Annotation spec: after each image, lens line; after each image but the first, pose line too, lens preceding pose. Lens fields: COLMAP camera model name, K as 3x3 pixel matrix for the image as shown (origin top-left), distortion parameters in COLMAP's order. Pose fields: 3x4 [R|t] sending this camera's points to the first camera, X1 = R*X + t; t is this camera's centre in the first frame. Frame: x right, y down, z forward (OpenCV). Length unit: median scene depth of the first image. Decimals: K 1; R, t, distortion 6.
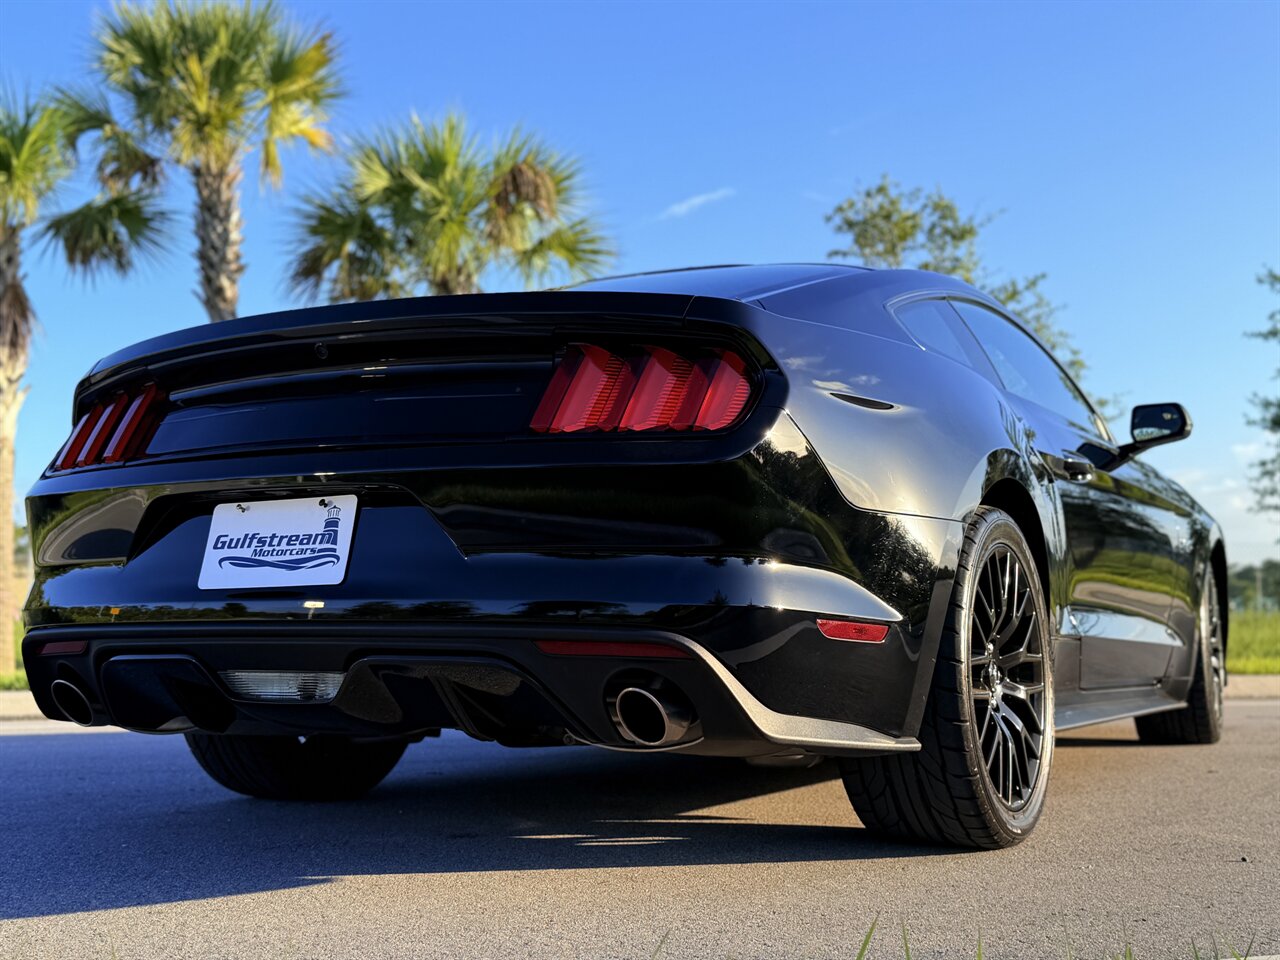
lens RADIAL K [[1581.0, 0, 640.0], [0, 1581.0, 480.0], [0, 0, 1]] dist [0.215117, -0.538614]
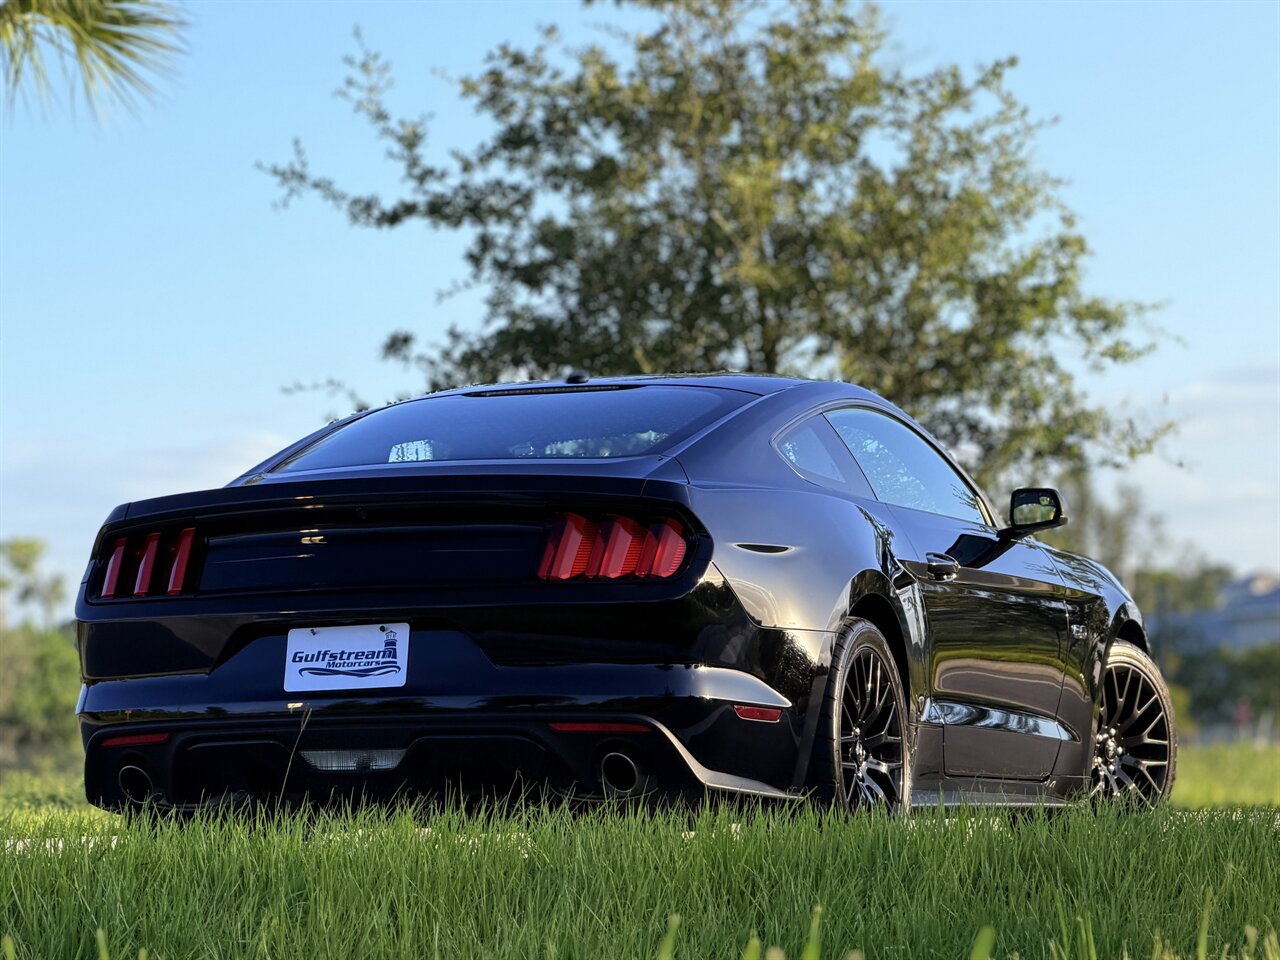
lens RADIAL K [[4786.5, 0, 640.0], [0, 4786.5, 480.0], [0, 0, 1]] dist [0.231379, 0.988633]
pose [[0.988750, -0.007979, 0.149364, -0.499101], [0.004465, 0.999706, 0.023850, -0.178149], [-0.149511, -0.022915, 0.988495, -2.634783]]
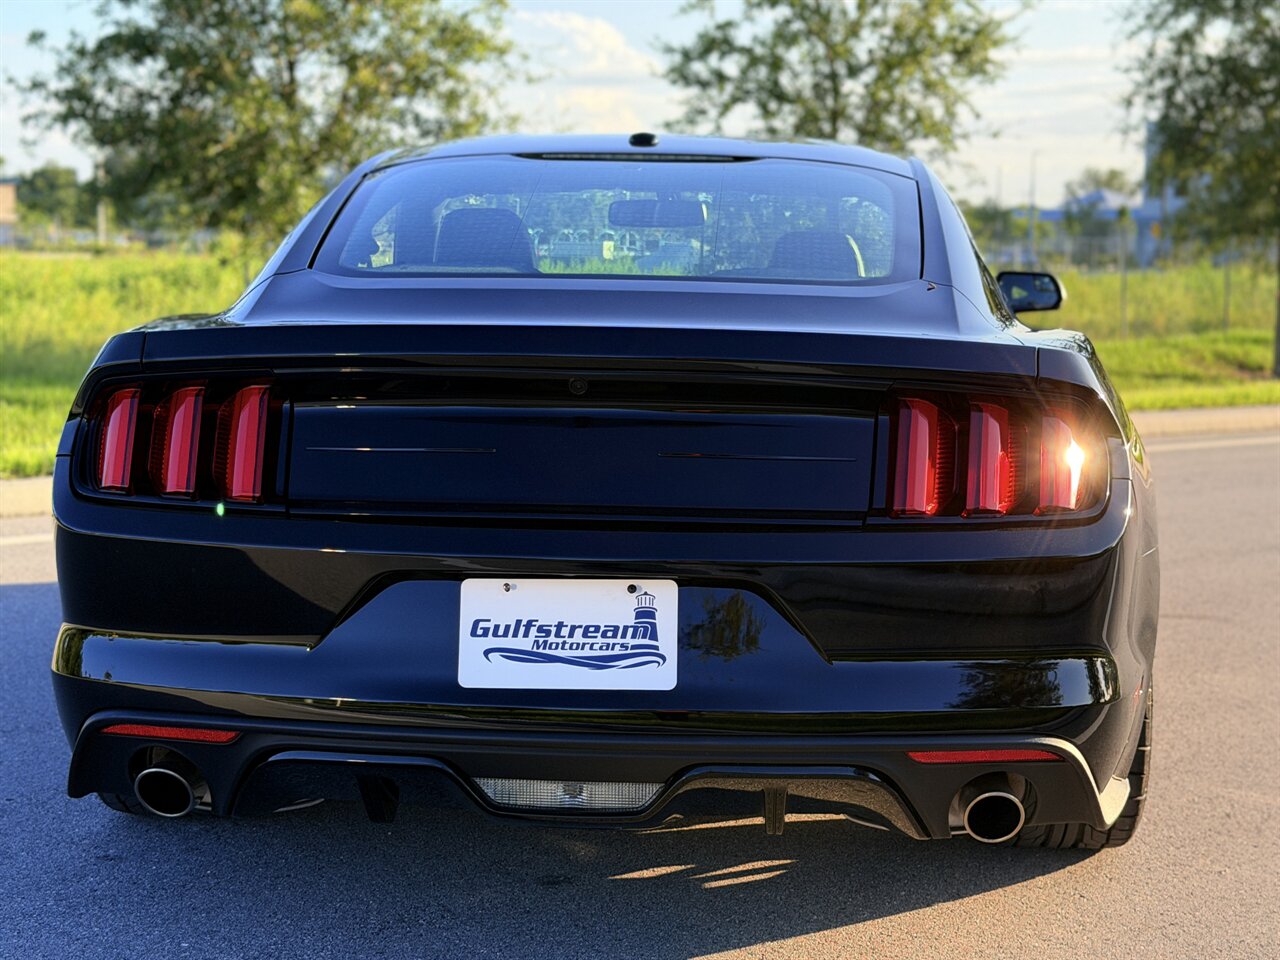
lens RADIAL K [[2058.5, 0, 640.0], [0, 2058.5, 480.0], [0, 0, 1]] dist [0.099147, 0.074206]
pose [[0.908147, -0.030609, 0.417531, -0.536651], [-0.054294, 0.980290, 0.189957, -0.206123], [-0.415116, -0.195178, 0.888586, 0.036784]]
